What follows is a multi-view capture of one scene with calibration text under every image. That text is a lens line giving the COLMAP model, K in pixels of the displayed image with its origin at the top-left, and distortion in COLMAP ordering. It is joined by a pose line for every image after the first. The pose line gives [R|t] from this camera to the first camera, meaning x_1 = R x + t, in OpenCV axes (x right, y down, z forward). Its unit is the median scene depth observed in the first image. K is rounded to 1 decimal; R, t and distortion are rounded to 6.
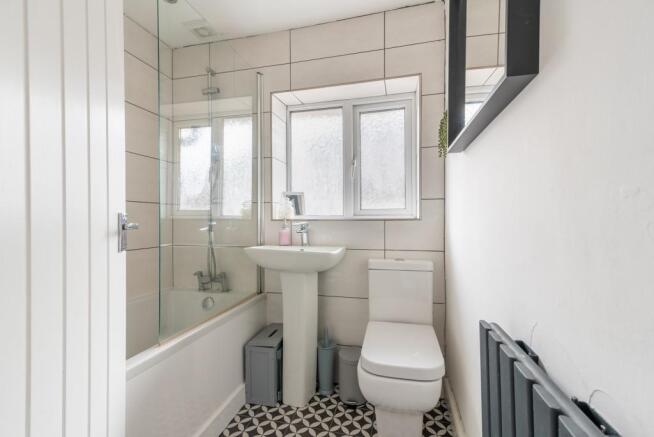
lens RADIAL K [[290.2, 0, 327.0], [0, 290.2, 218.5], [0, 0, 1]] dist [0.018384, -0.000570]
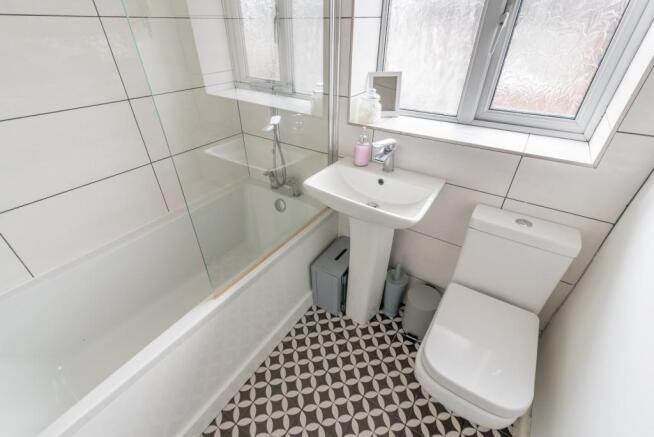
lens RADIAL K [[290.2, 0, 327.0], [0, 290.2, 218.5], [0, 0, 1]] dist [0.018384, -0.000570]
pose [[0.940728, 0.193525, -0.278529, 0.010955], [-0.004412, 0.828141, 0.560502, -0.234349], [0.339132, -0.526051, 0.779910, 0.329421]]
